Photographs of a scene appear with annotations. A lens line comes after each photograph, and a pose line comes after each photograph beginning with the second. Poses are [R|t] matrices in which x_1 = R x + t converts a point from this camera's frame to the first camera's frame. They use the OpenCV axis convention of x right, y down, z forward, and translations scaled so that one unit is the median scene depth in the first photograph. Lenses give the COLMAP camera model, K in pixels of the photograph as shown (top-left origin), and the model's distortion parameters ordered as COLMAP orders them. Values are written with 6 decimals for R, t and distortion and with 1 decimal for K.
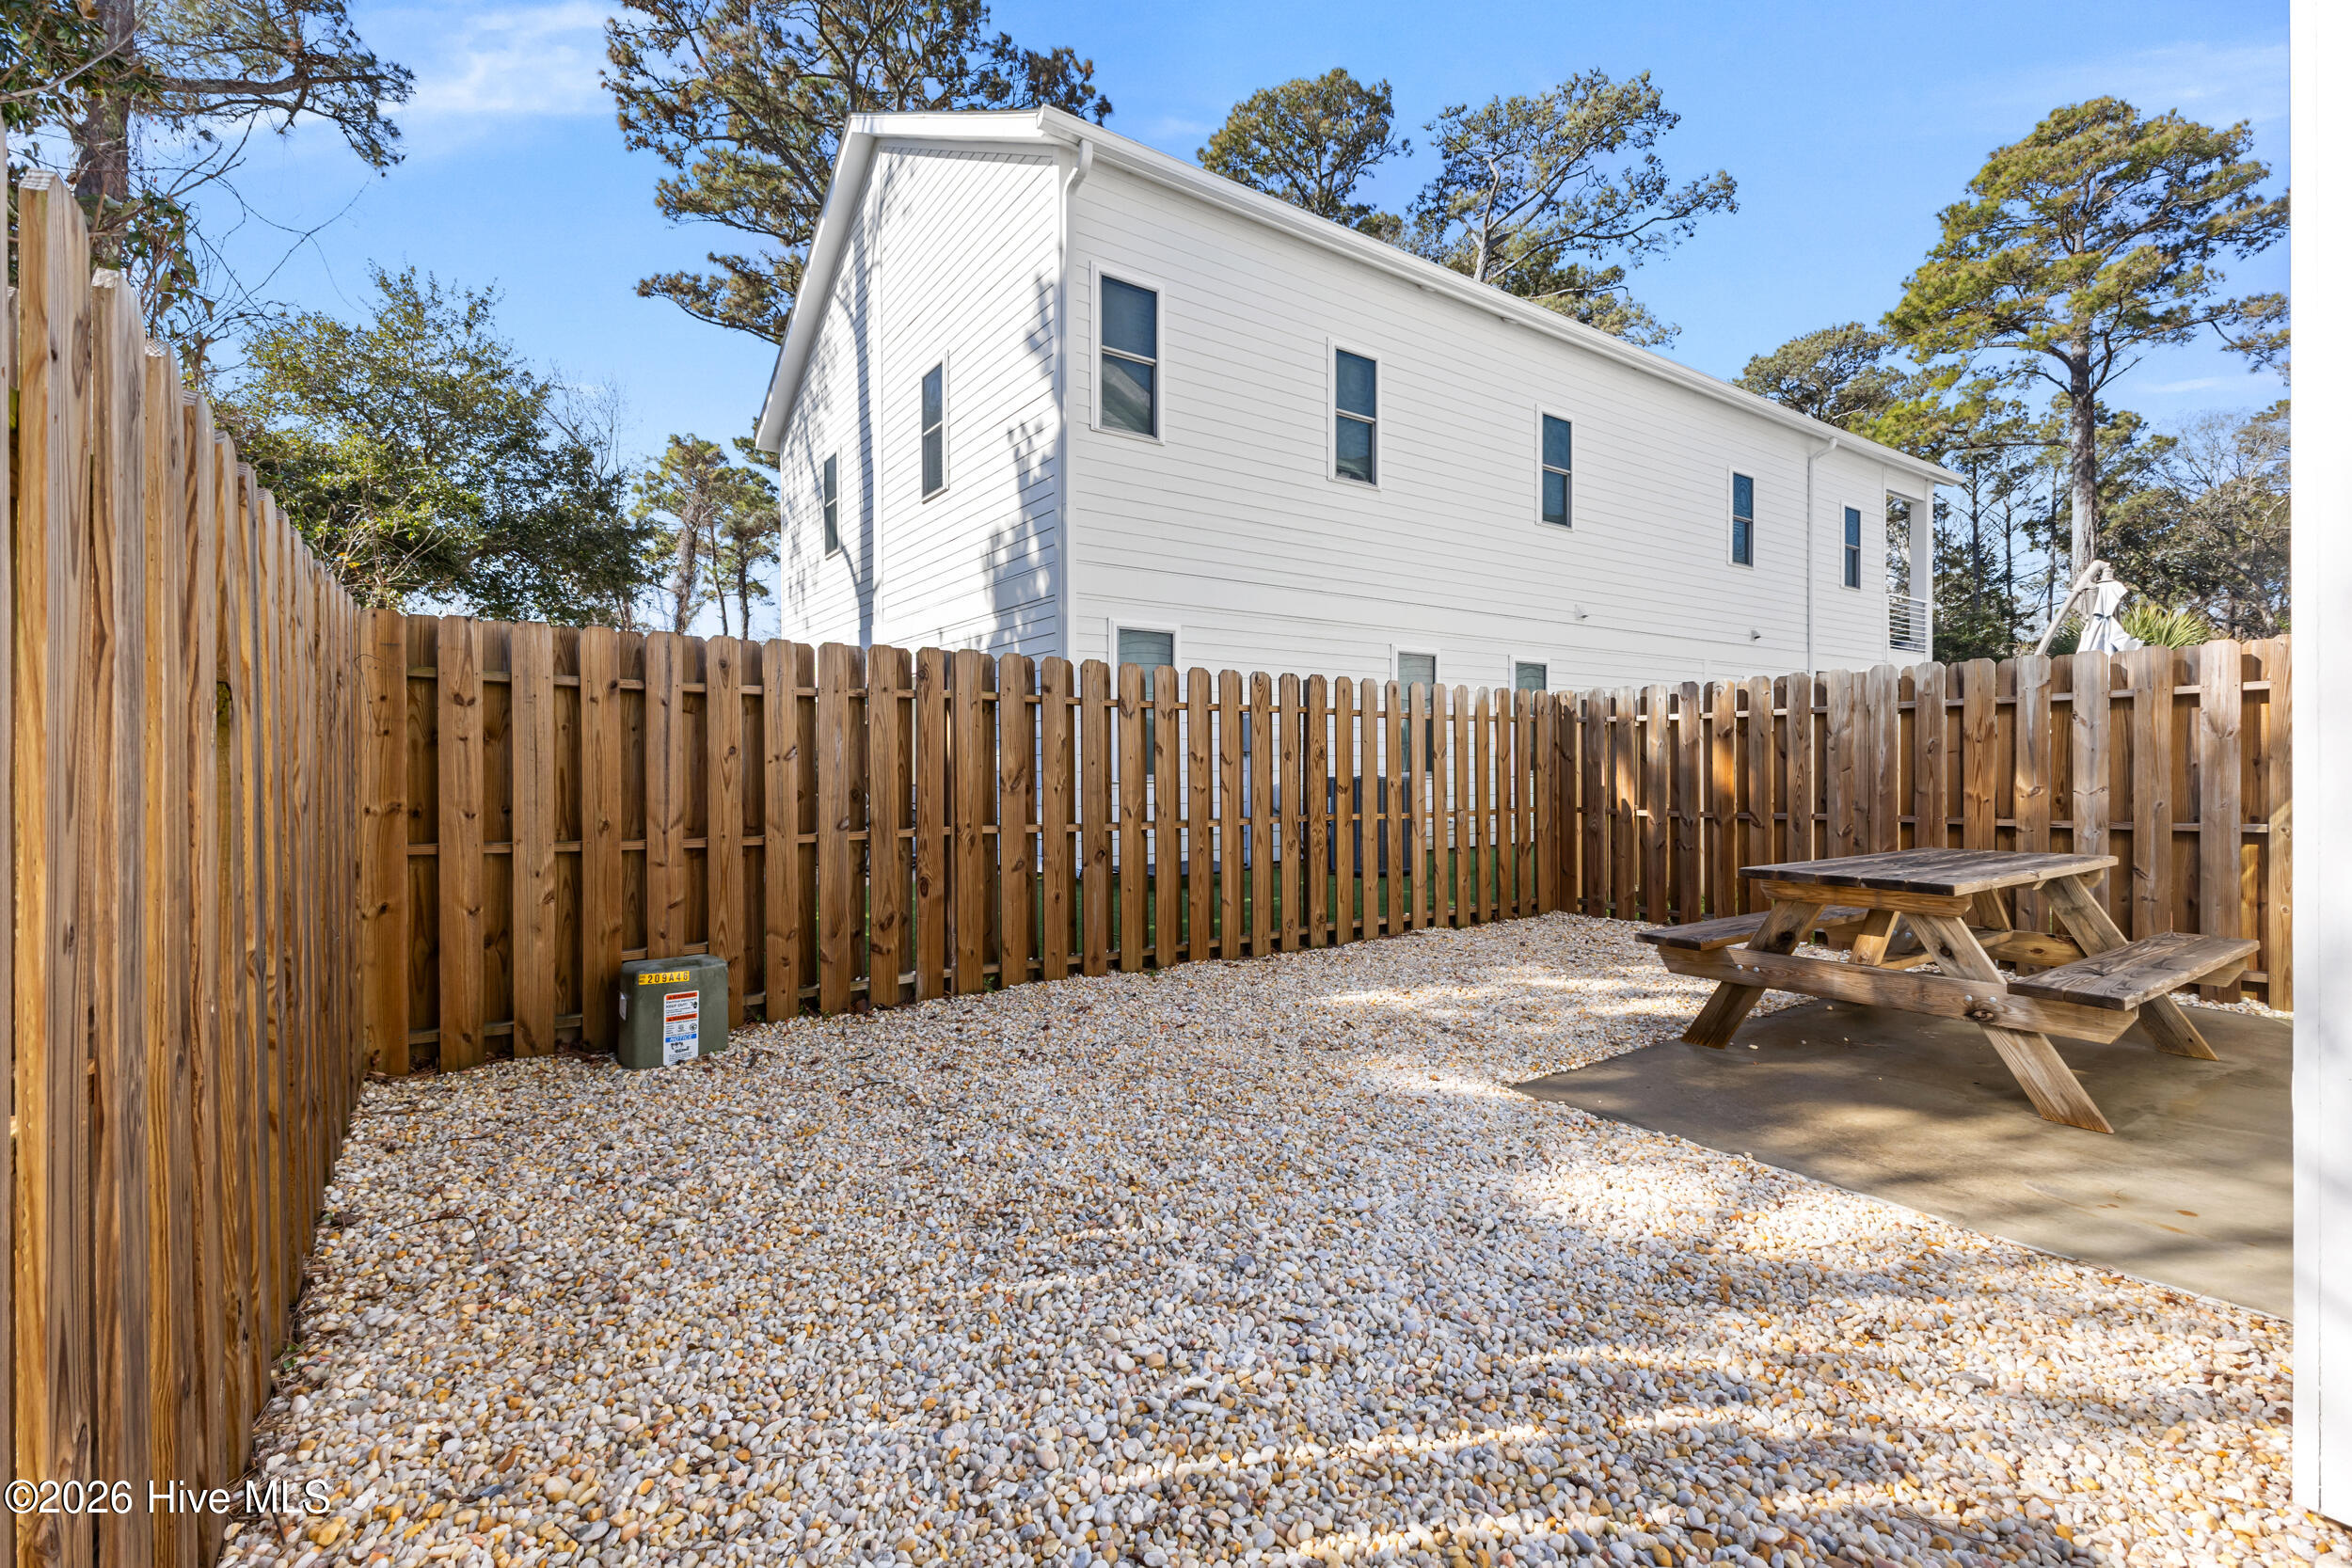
lens RADIAL K [[1008.8, 0, 1179.2], [0, 1008.8, 775.7], [0, 0, 1]] dist [0.007458, -0.000577]
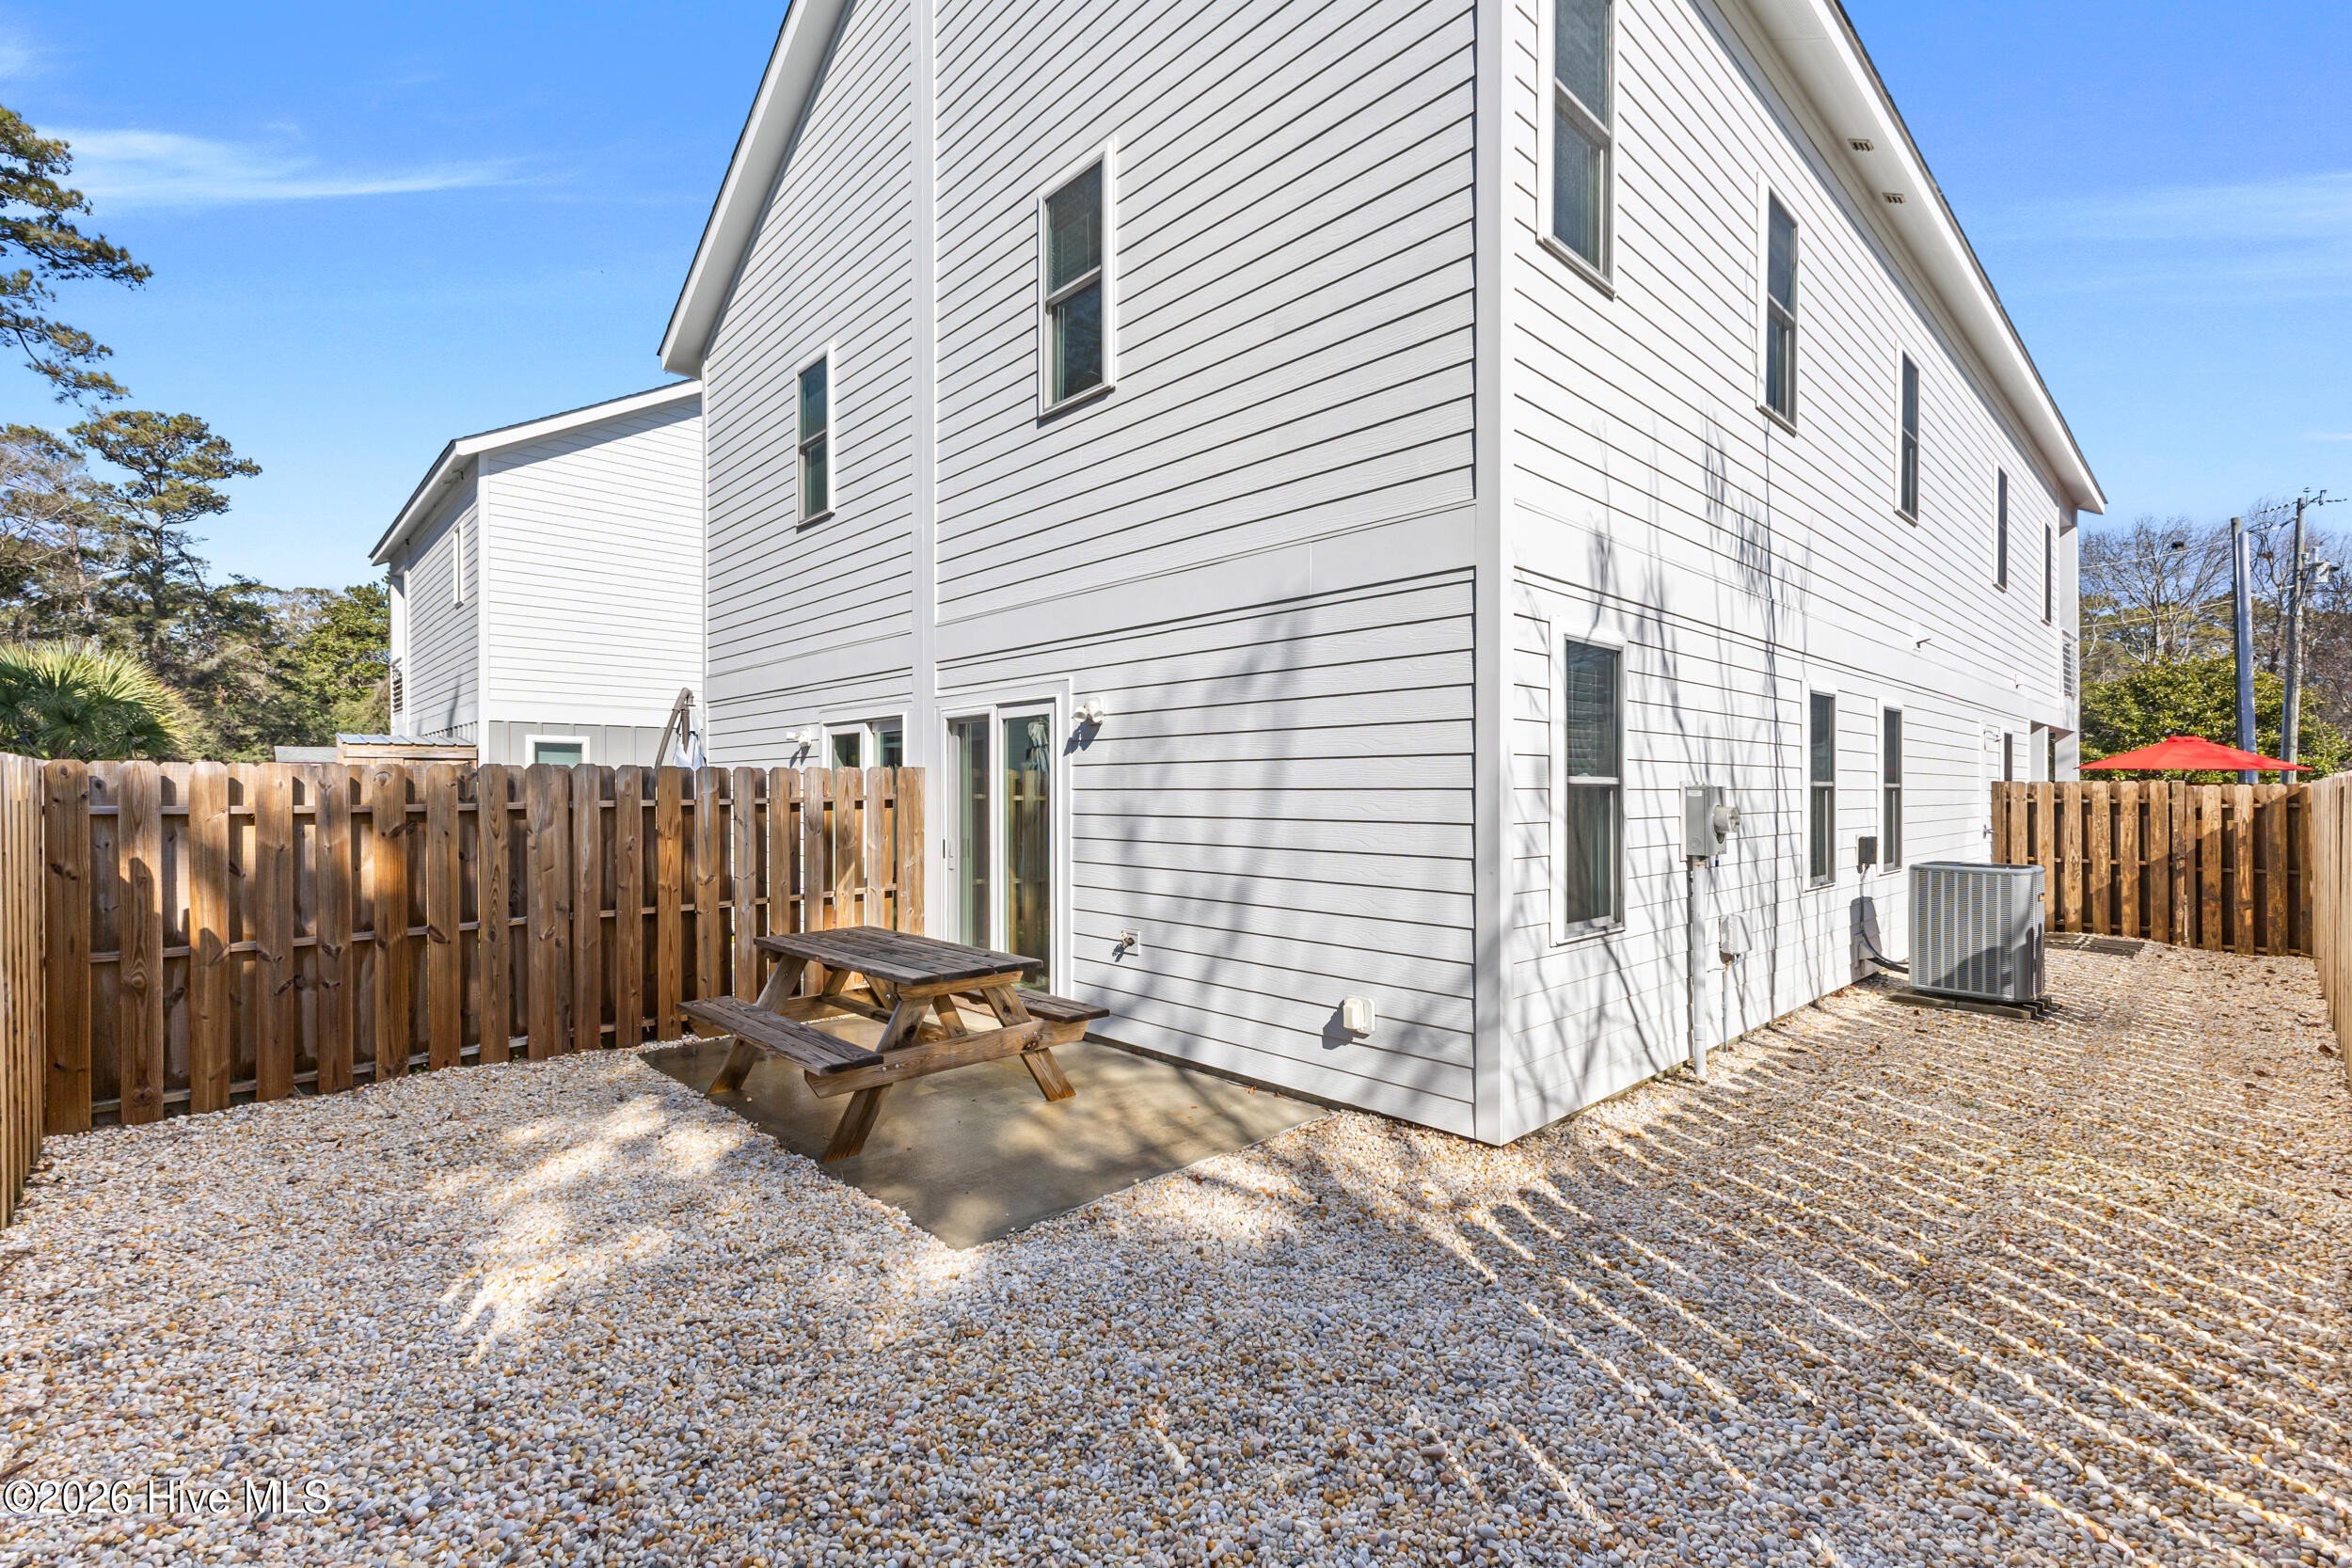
lens RADIAL K [[1008.8, 0, 1179.2], [0, 1008.8, 775.7], [0, 0, 1]] dist [0.007458, -0.000577]
pose [[-0.152434, 0.016159, 0.988182, -0.717483], [0.013840, 0.999803, -0.014214, -0.121676], [-0.988217, 0.011510, -0.152627, 1.061001]]
